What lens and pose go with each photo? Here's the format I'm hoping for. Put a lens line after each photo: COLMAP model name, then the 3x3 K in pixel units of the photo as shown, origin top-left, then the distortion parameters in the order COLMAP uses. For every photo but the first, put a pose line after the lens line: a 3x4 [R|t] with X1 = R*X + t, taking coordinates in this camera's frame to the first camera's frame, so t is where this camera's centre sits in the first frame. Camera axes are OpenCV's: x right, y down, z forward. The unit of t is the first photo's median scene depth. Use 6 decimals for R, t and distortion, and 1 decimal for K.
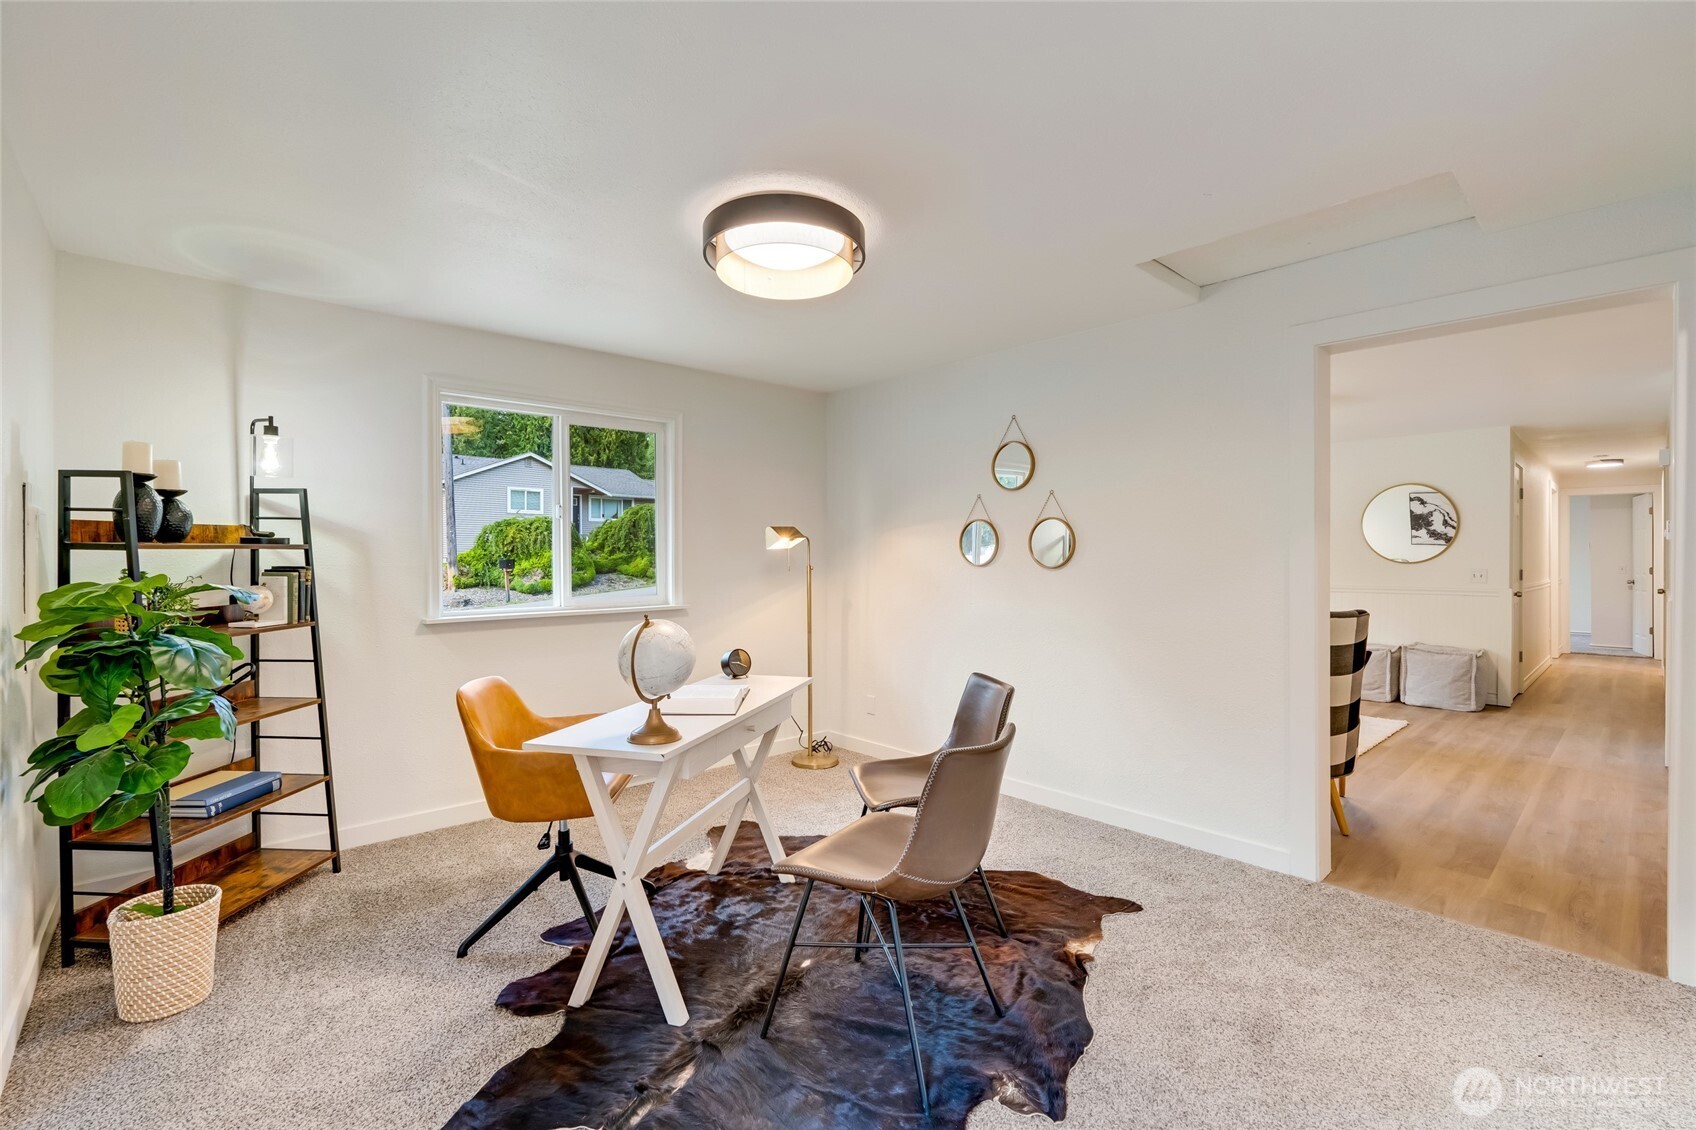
lens RADIAL K [[735.0, 0, 849.6], [0, 735.0, 564.4], [0, 0, 1]] dist [-0.005453, 0.001569]
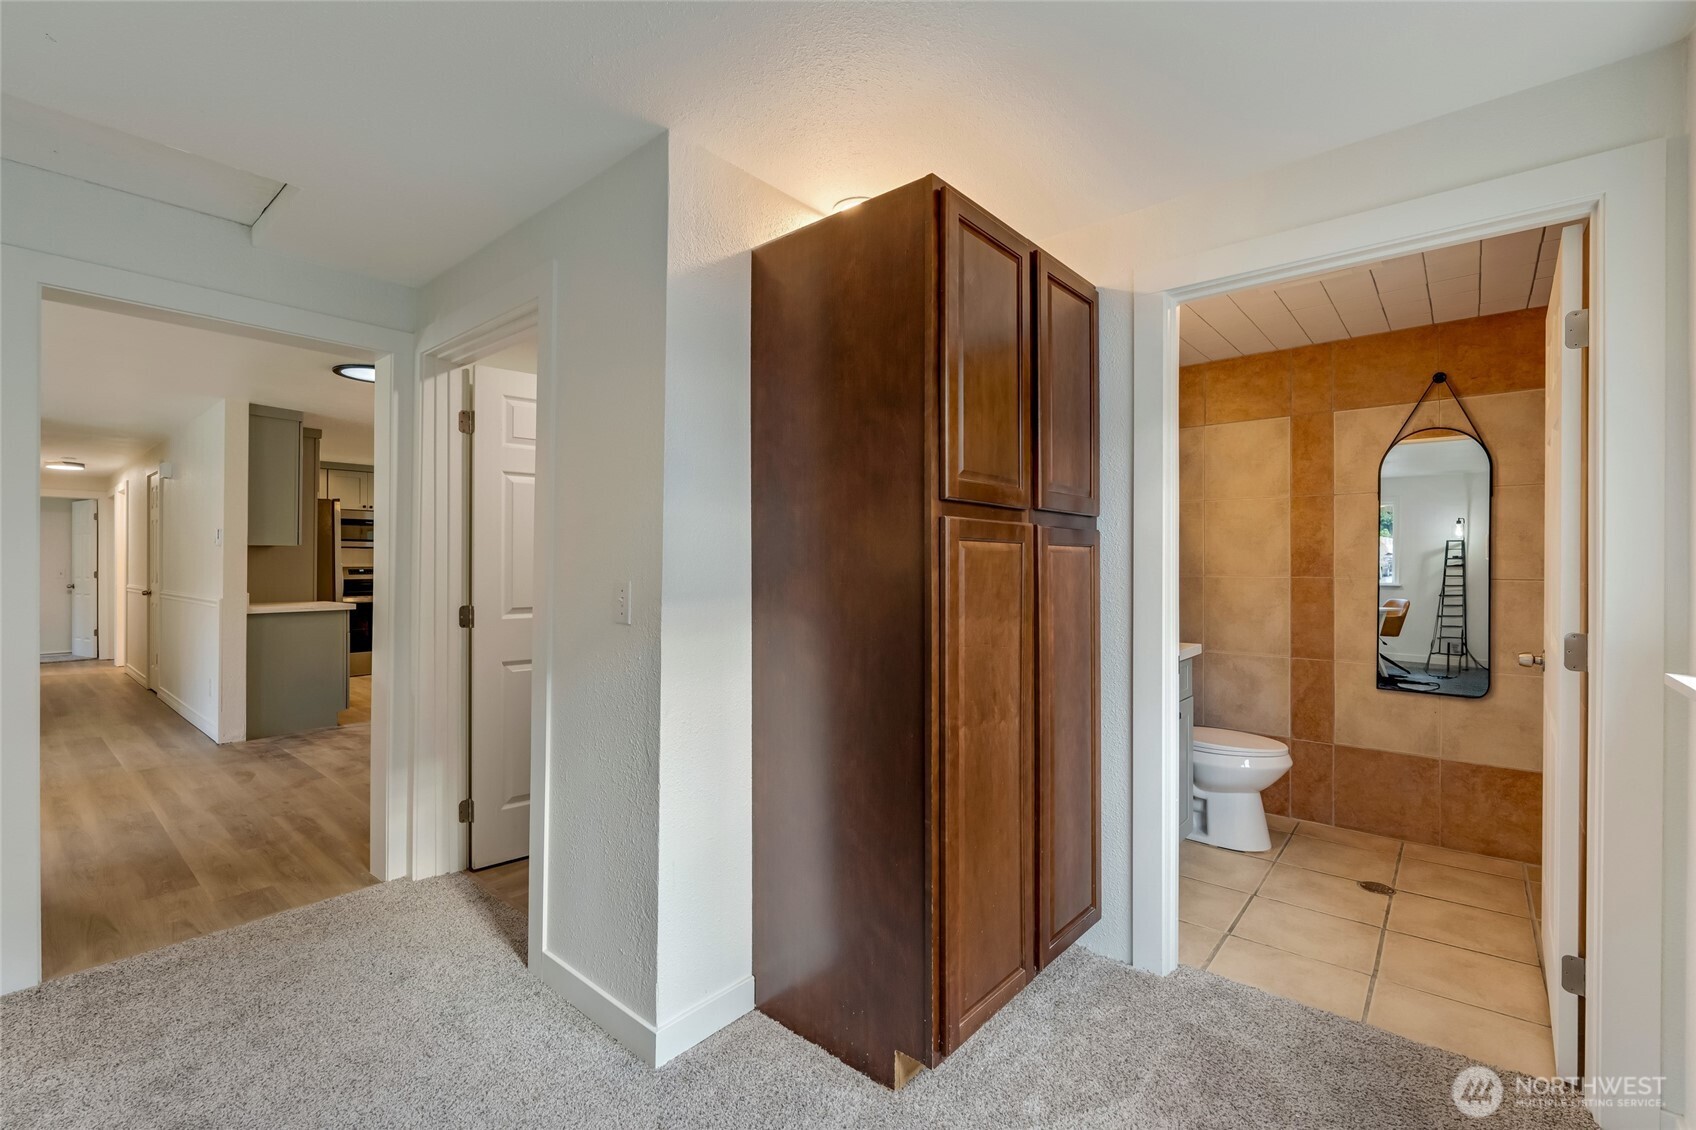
lens RADIAL K [[735.0, 0, 844.6], [0, 735.0, 563.6], [0, 0, 1]] dist [-0.005453, 0.001569]
pose [[-0.131816, 0.004592, 0.991264, -0.111588], [0.002893, 0.999987, -0.004247, 0.001087], [-0.991270, 0.002308, -0.131827, 0.131617]]
